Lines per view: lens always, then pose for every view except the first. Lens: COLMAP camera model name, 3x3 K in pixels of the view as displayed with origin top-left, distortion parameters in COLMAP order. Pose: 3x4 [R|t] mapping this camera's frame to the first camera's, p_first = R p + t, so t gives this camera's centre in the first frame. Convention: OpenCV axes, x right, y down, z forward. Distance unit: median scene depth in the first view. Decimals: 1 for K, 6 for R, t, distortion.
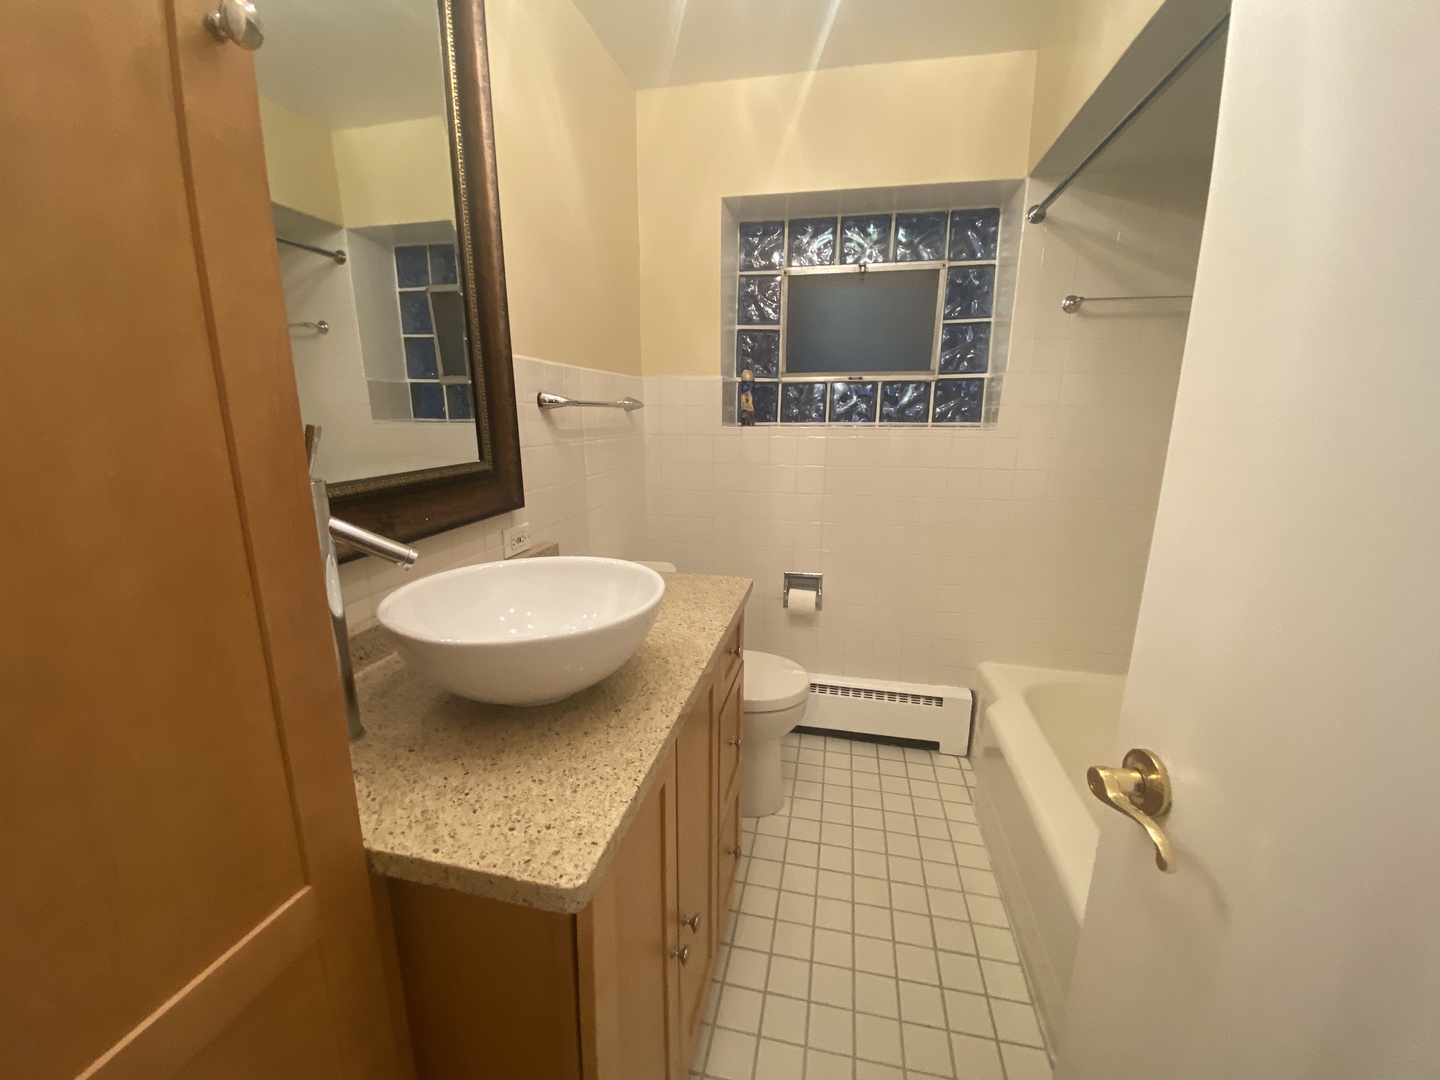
lens RADIAL K [[579.5, 0, 715.2], [0, 579.5, 533.2], [0, 0, 1]] dist [0.021108, -0.019304]
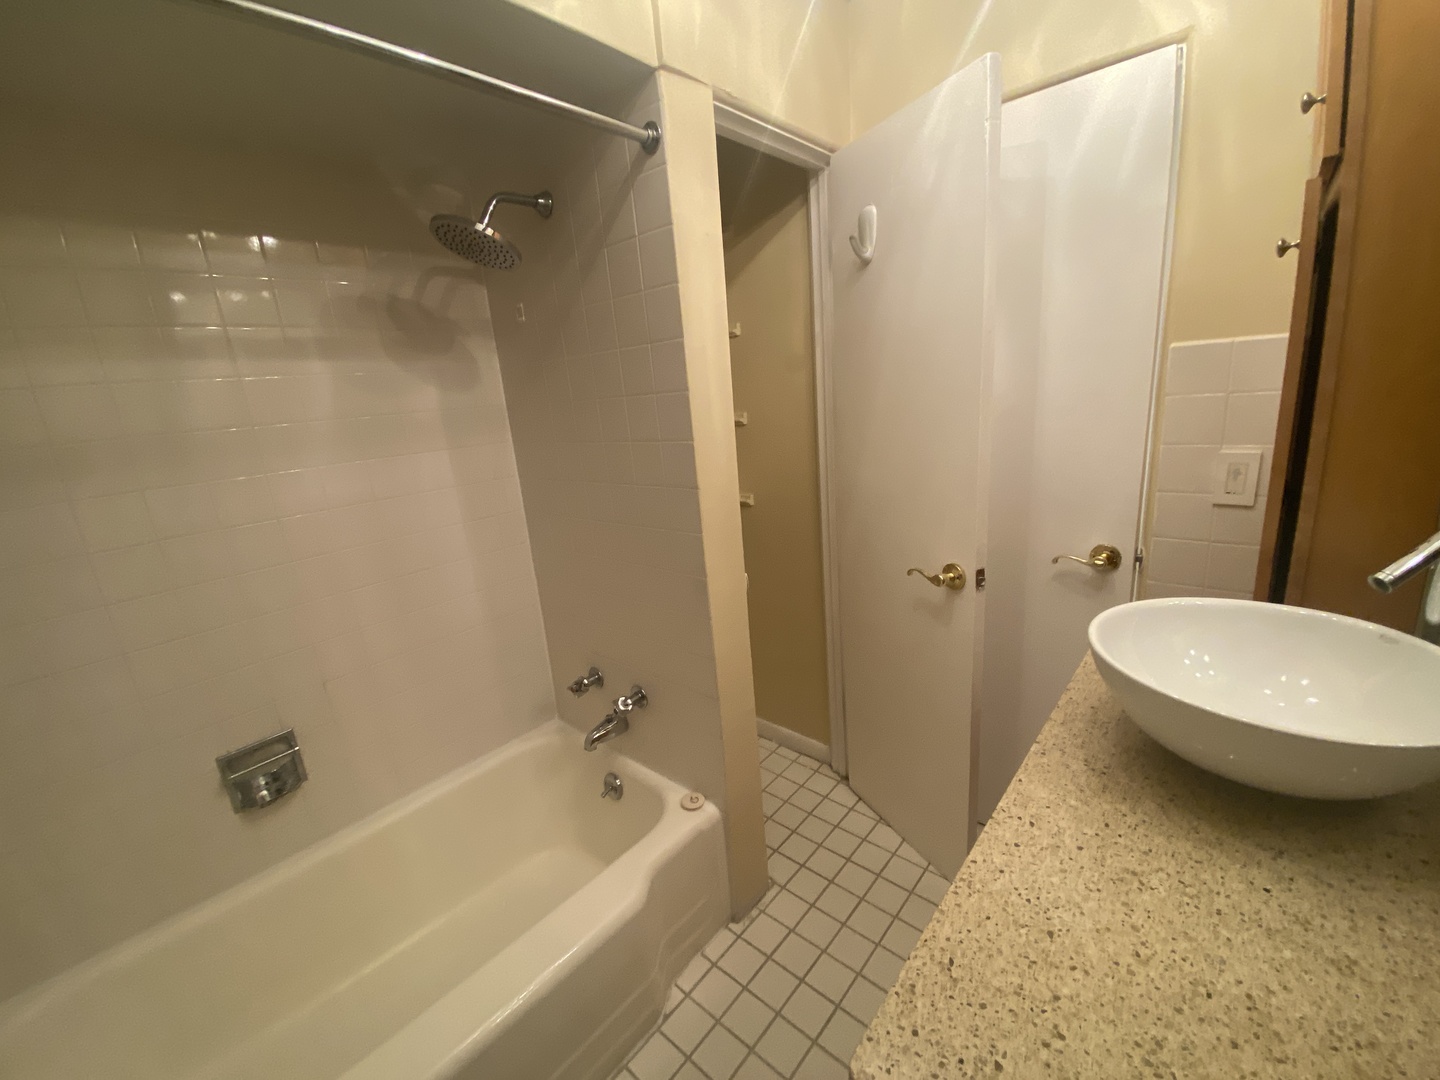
lens RADIAL K [[579.5, 0, 715.2], [0, 579.5, 533.2], [0, 0, 1]] dist [0.021108, -0.019304]
pose [[-0.868769, -0.055257, 0.492125, -0.006419], [0.182876, 0.887715, 0.422515, -0.202748], [-0.460213, 0.457066, -0.761114, 0.689245]]
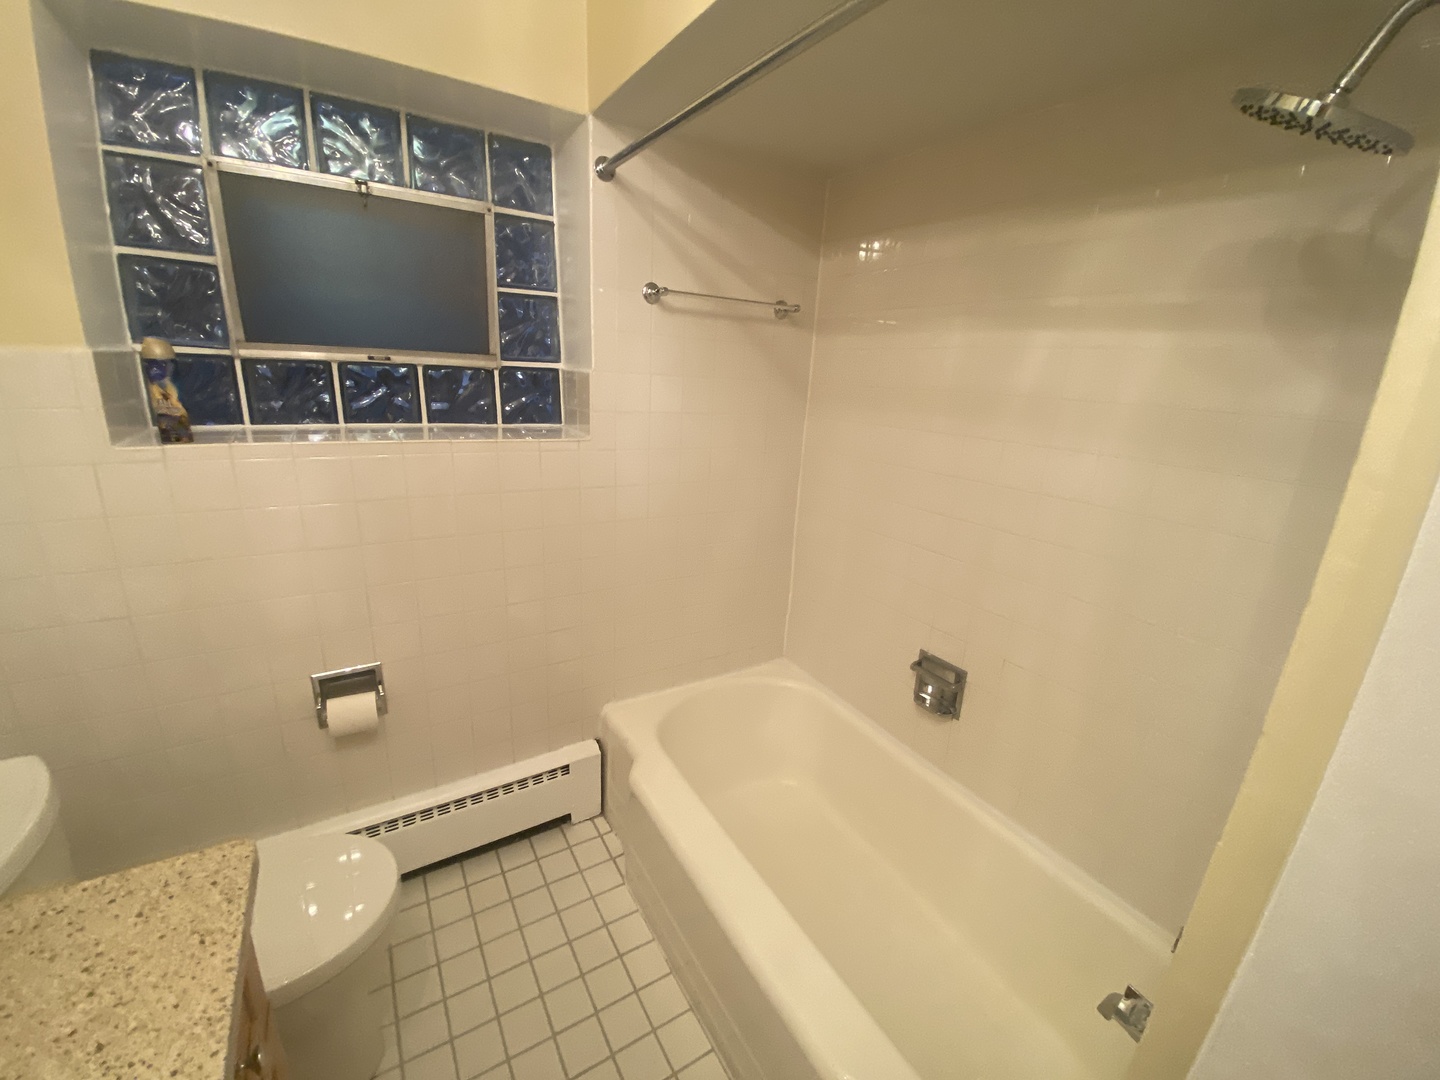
lens RADIAL K [[579.5, 0, 715.2], [0, 579.5, 533.2], [0, 0, 1]] dist [0.021108, -0.019304]
pose [[0.716461, -0.165843, 0.677628, 0.032854], [0.103356, 0.985847, 0.131998, -0.122090], [-0.689928, -0.024534, 0.723462, 0.254753]]
